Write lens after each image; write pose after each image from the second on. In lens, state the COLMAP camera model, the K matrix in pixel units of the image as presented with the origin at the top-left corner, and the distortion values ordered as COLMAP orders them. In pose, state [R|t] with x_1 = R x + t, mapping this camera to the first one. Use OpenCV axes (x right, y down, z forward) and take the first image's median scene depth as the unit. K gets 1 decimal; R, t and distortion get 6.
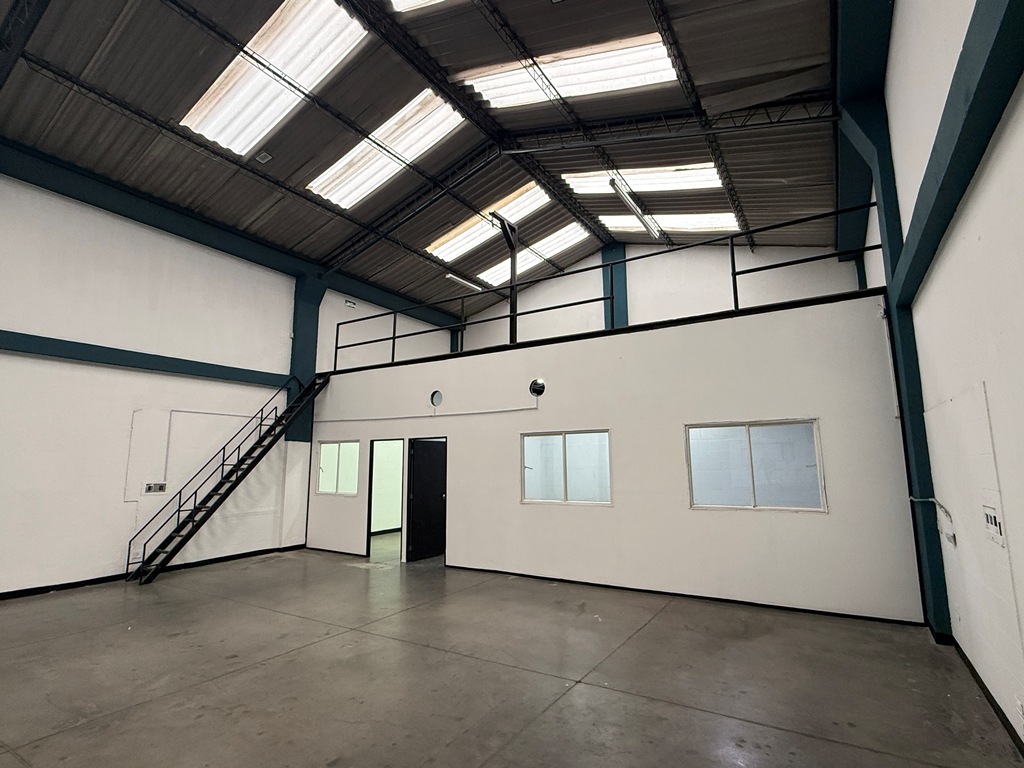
lens RADIAL K [[502.7, 0, 518.9], [0, 502.7, 379.5], [0, 0, 1]] dist [0.003009, -0.001700]
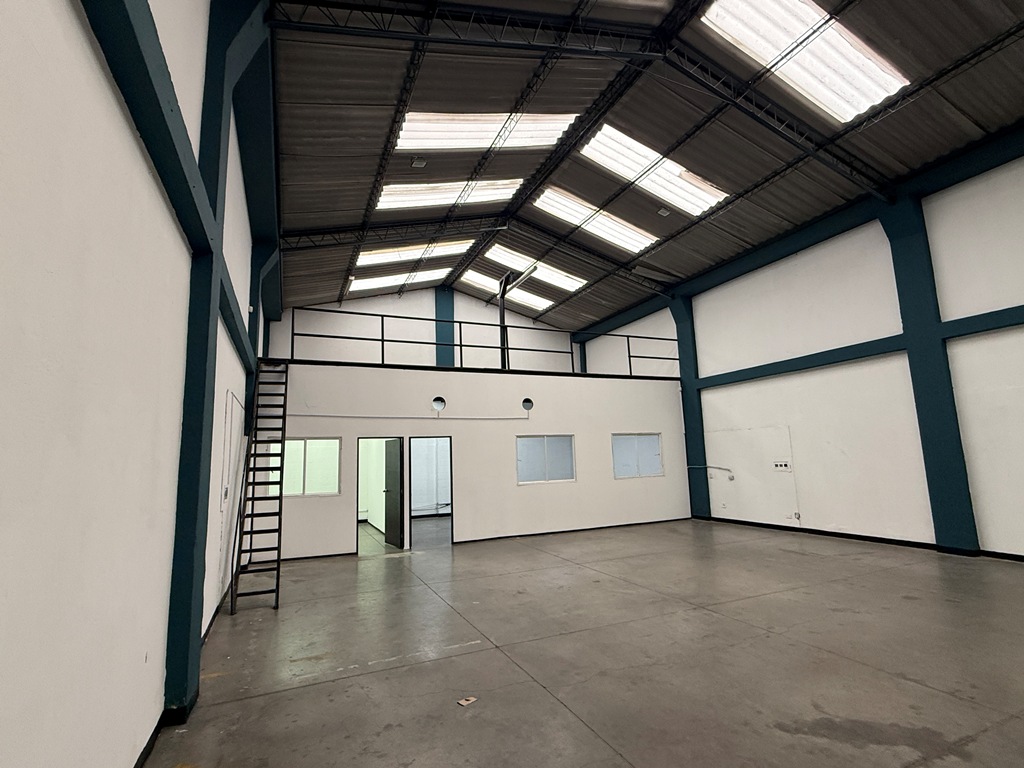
lens RADIAL K [[502.7, 0, 514.9], [0, 502.7, 376.3], [0, 0, 1]] dist [0.003009, -0.001700]
pose [[0.562243, 0.125749, 0.817356, -1.027178], [-0.107566, 0.991095, -0.078486, 0.047981], [-0.819947, -0.043792, 0.570762, 0.189889]]
